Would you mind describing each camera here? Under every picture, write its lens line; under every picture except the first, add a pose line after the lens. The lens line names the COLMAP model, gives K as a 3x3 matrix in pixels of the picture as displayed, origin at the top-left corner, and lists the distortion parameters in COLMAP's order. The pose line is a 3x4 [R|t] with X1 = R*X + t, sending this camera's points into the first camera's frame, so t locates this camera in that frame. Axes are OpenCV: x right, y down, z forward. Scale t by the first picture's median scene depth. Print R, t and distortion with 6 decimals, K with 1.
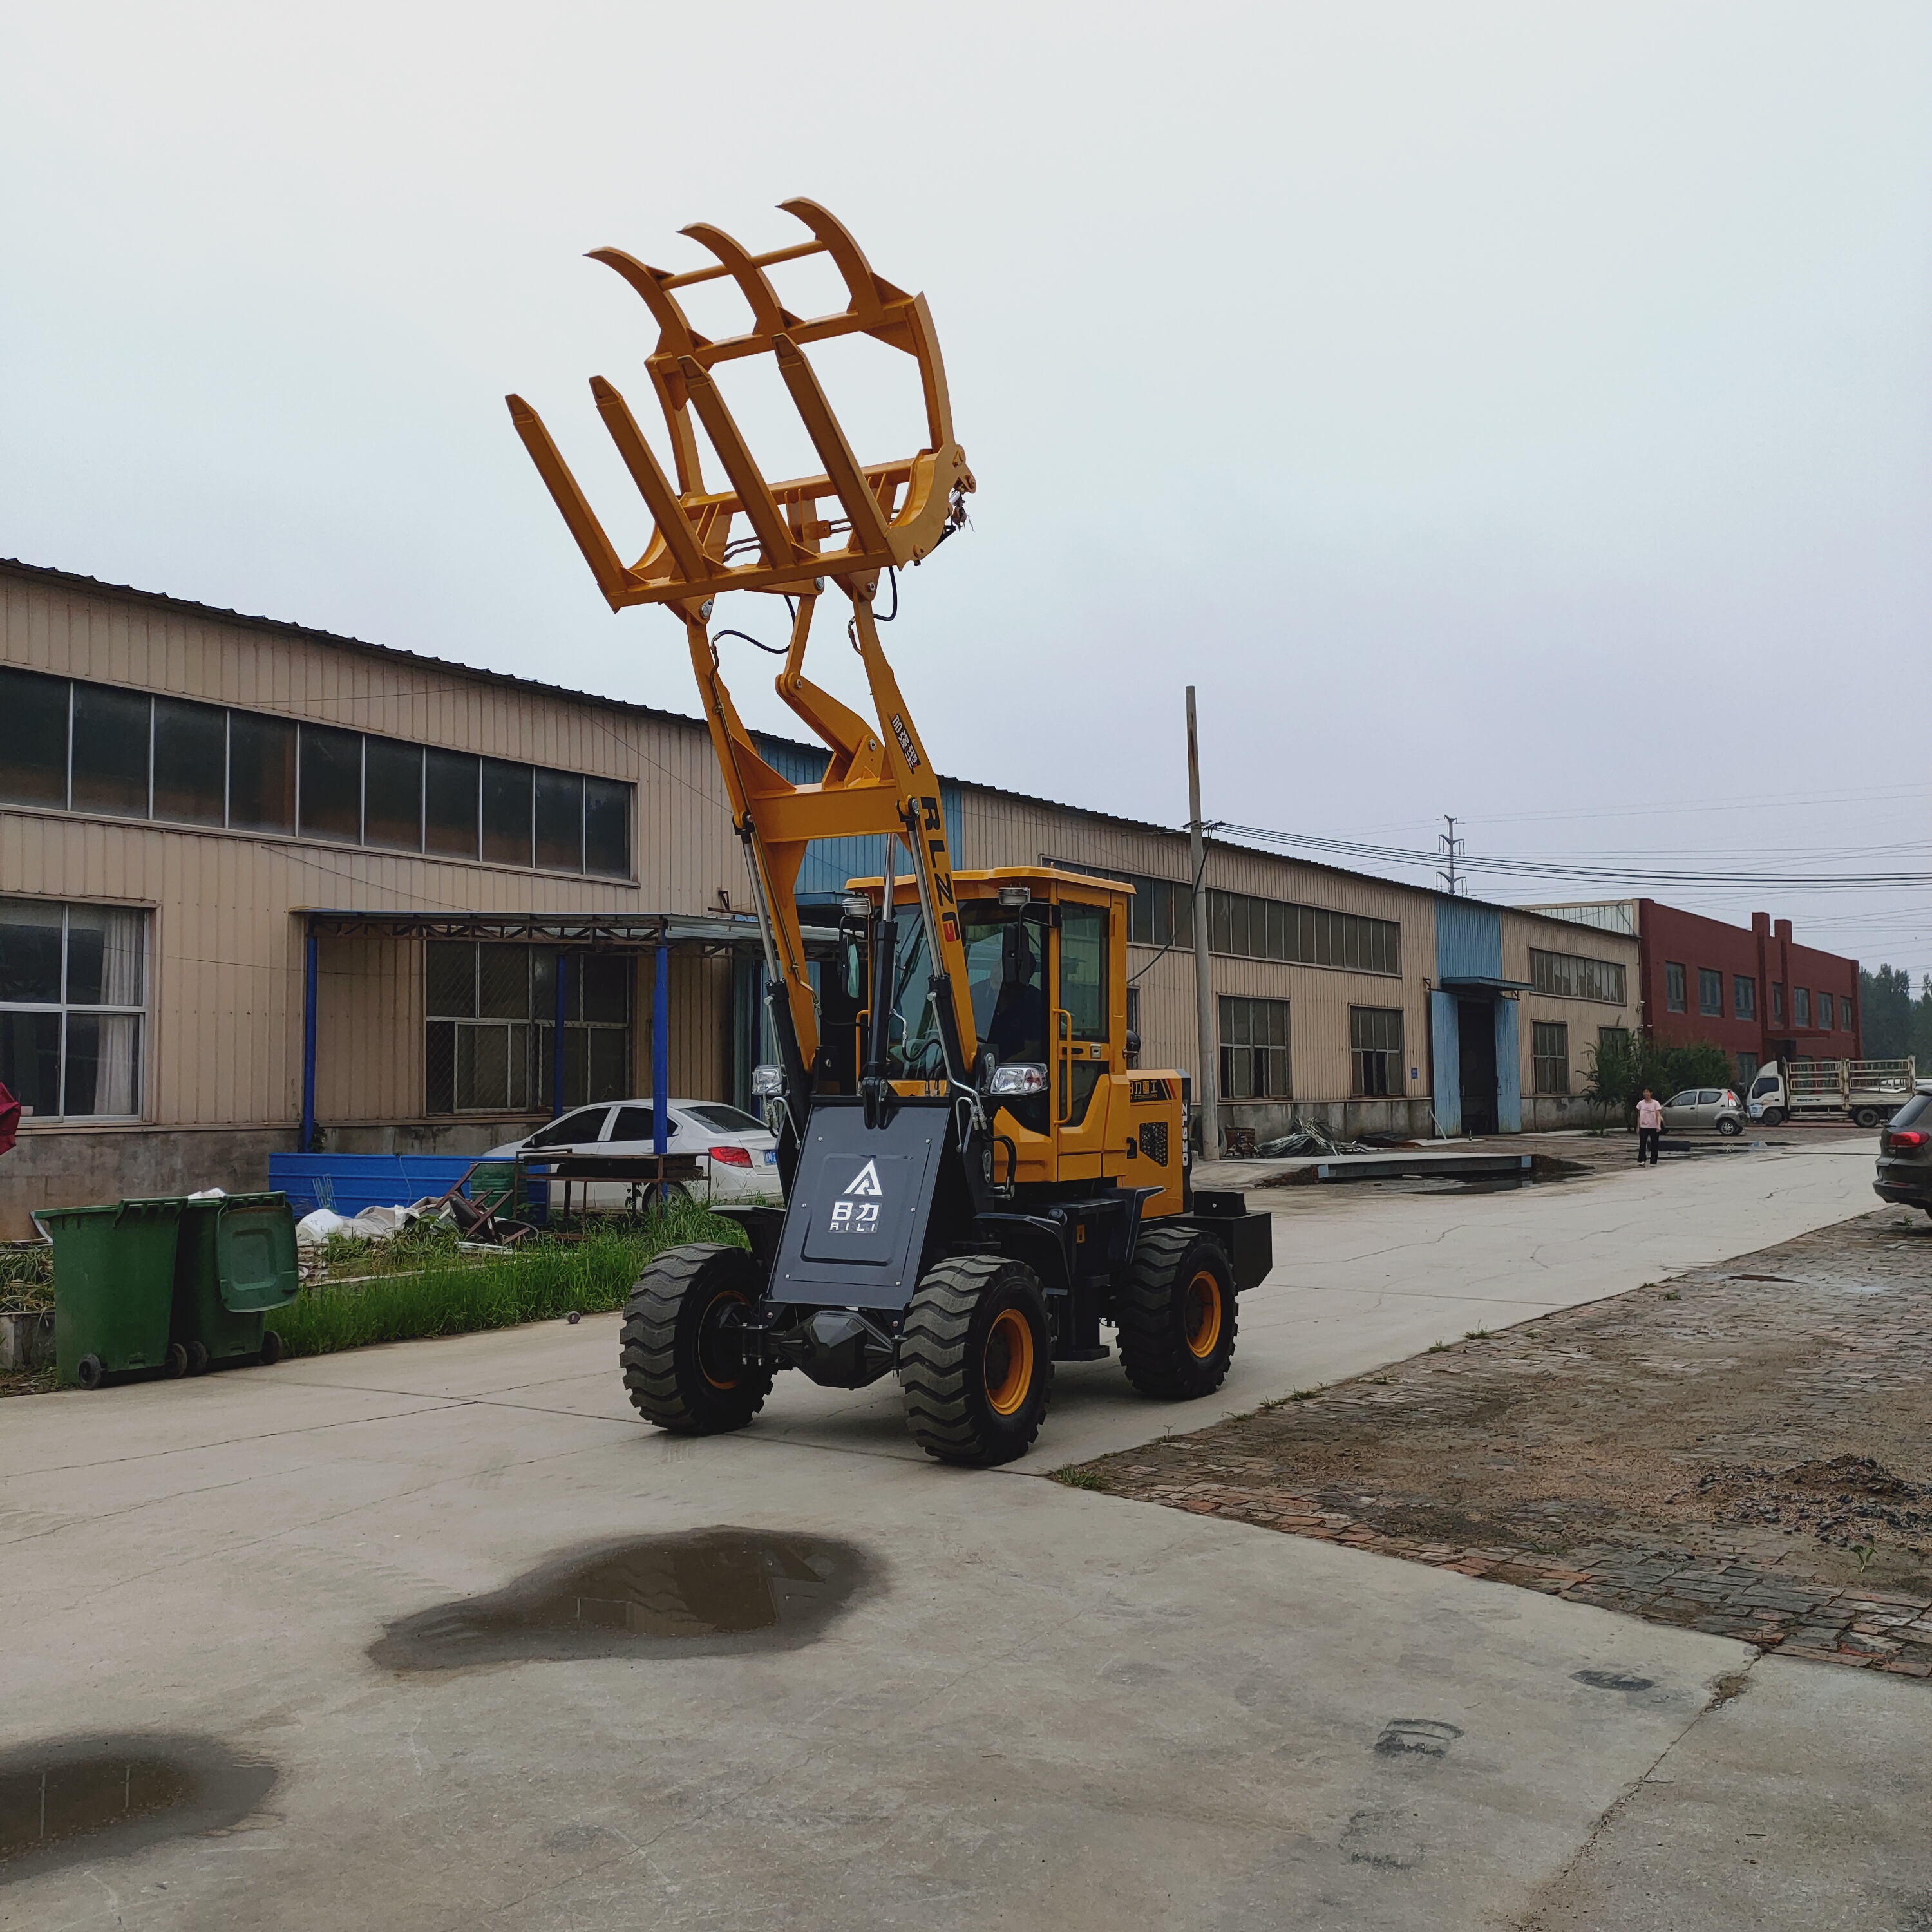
lens RADIAL K [[1913.5, 0, 982.3], [0, 1913.5, 950.7], [0, 0, 1]] dist [0.031384, 0.000000]
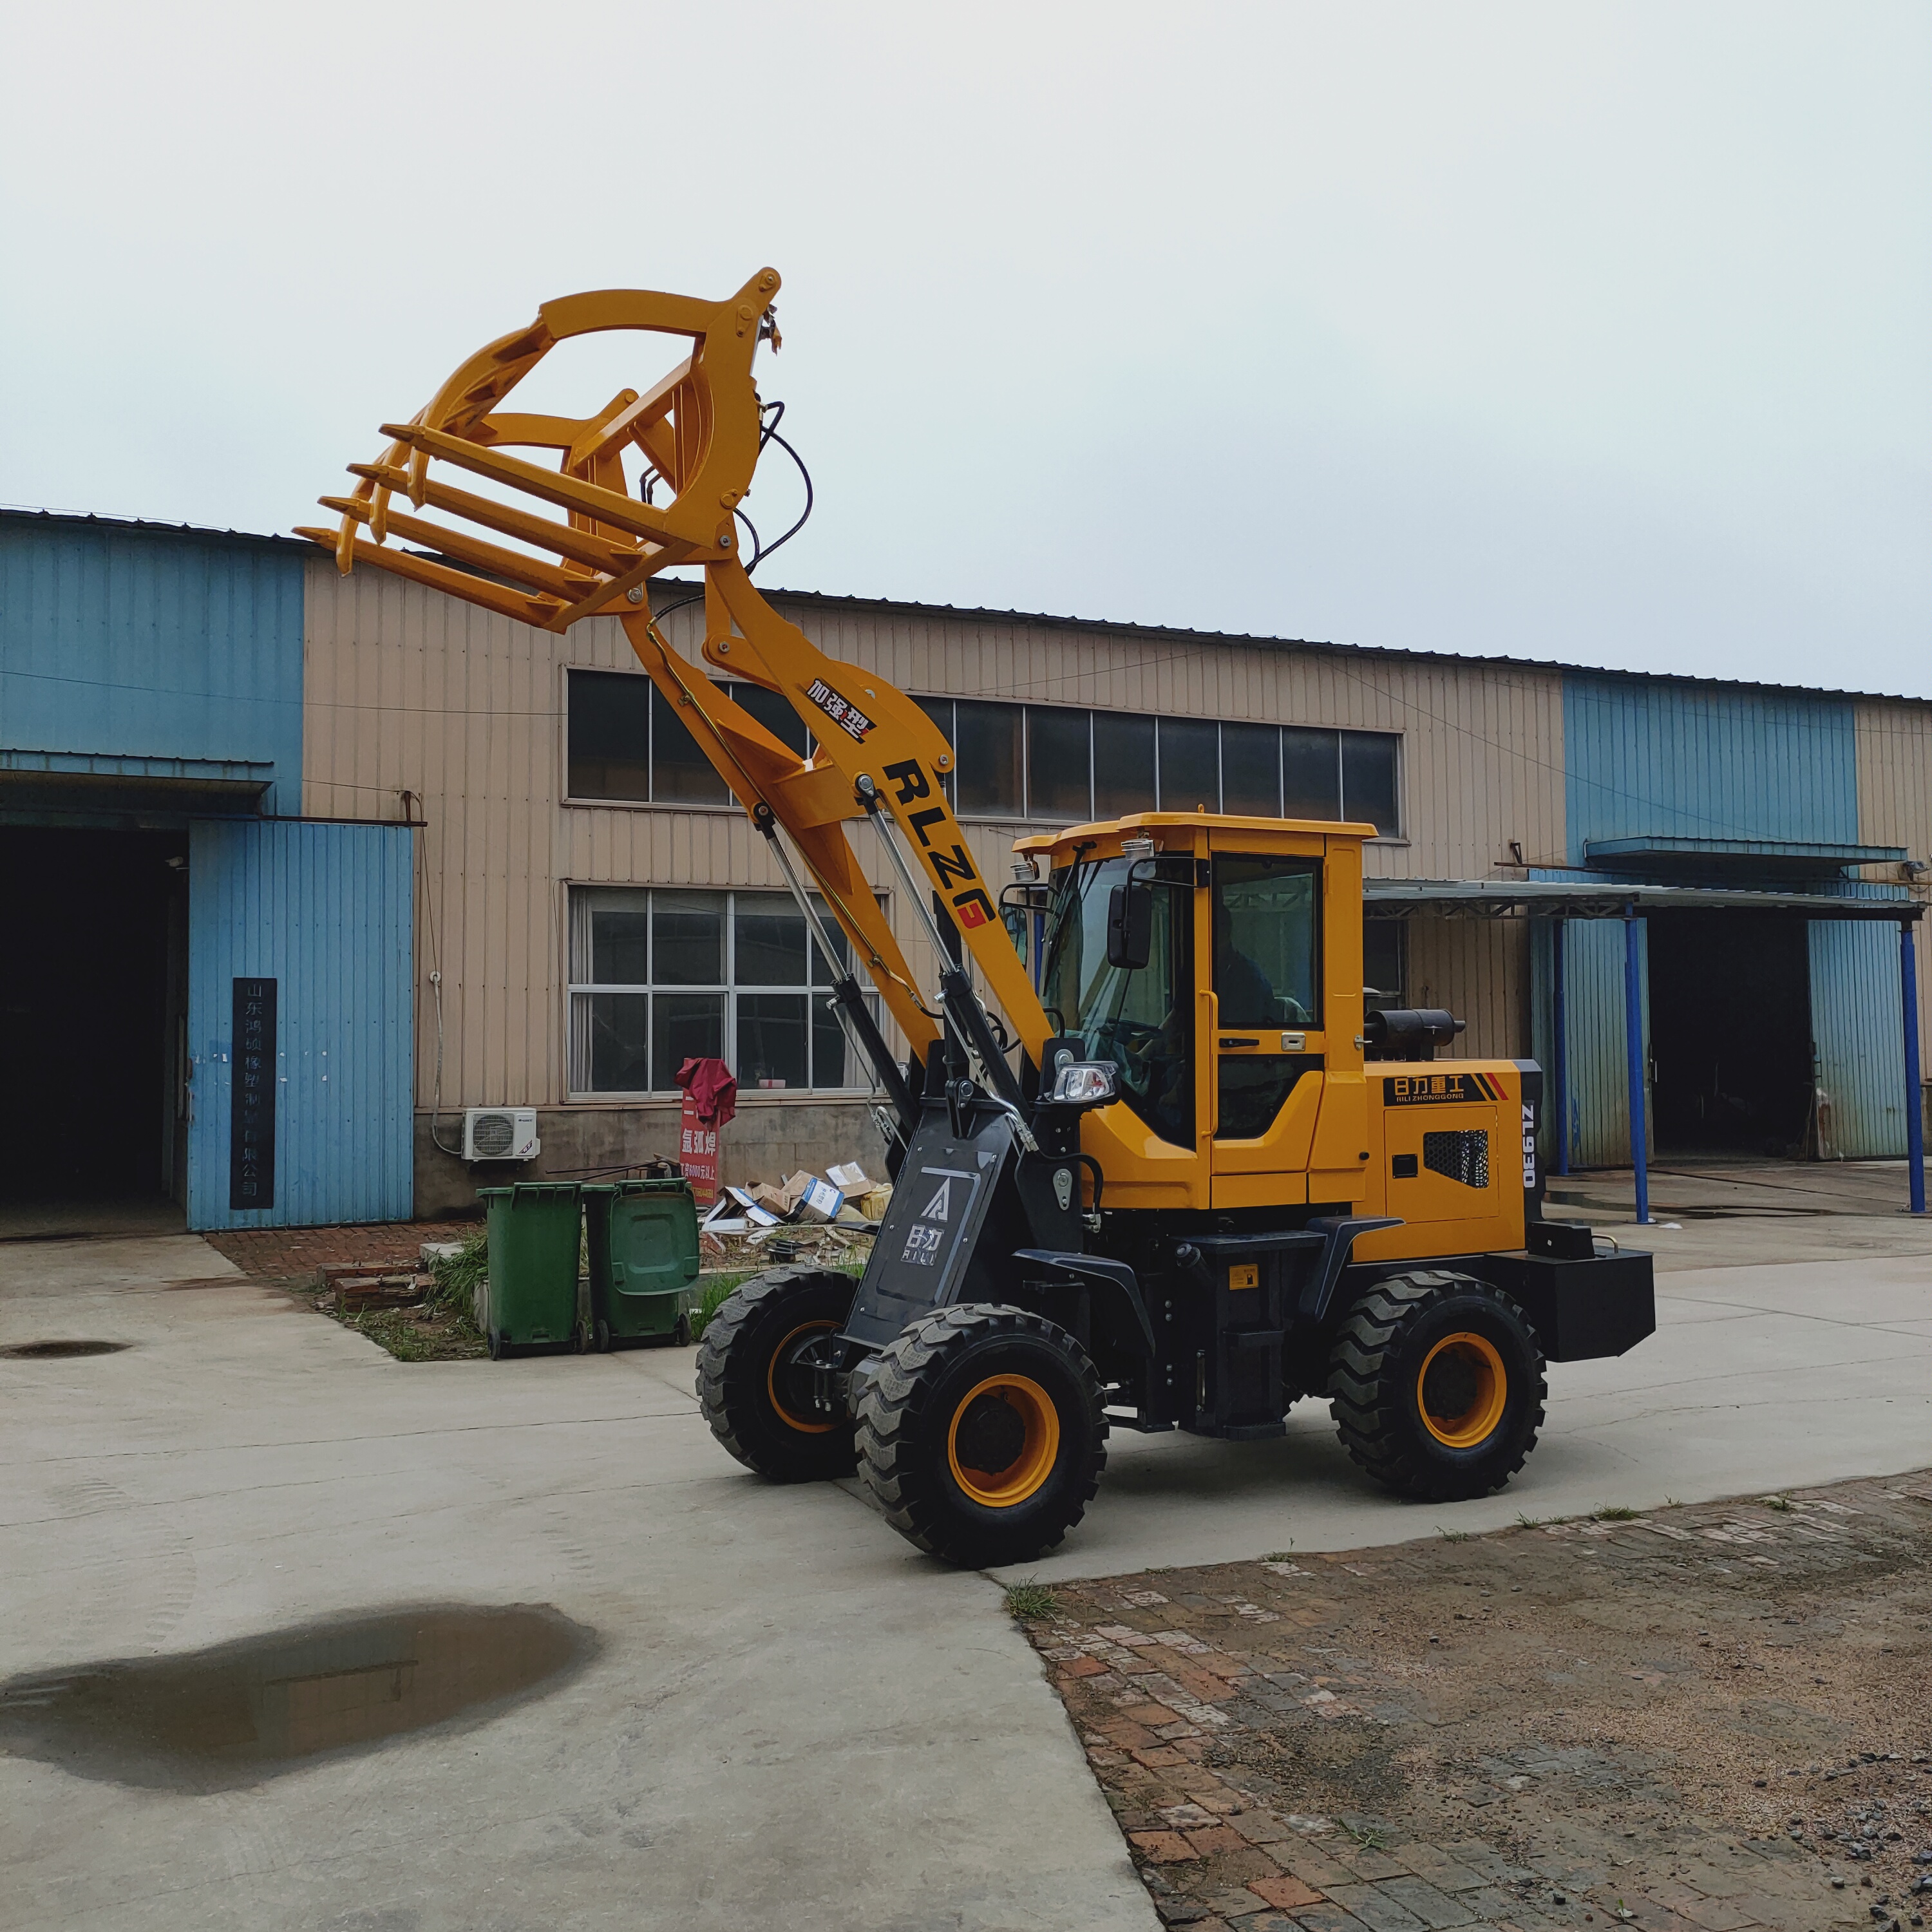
lens RADIAL K [[1913.5, 0, 970.5], [0, 1913.5, 934.2], [0, 0, 1]] dist [0.031384, 0.000000]
pose [[0.850079, -0.033884, -0.525564, 0.209169], [0.040509, 0.999179, 0.001104, 0.001092], [0.525095, -0.022228, 0.850753, 0.153007]]
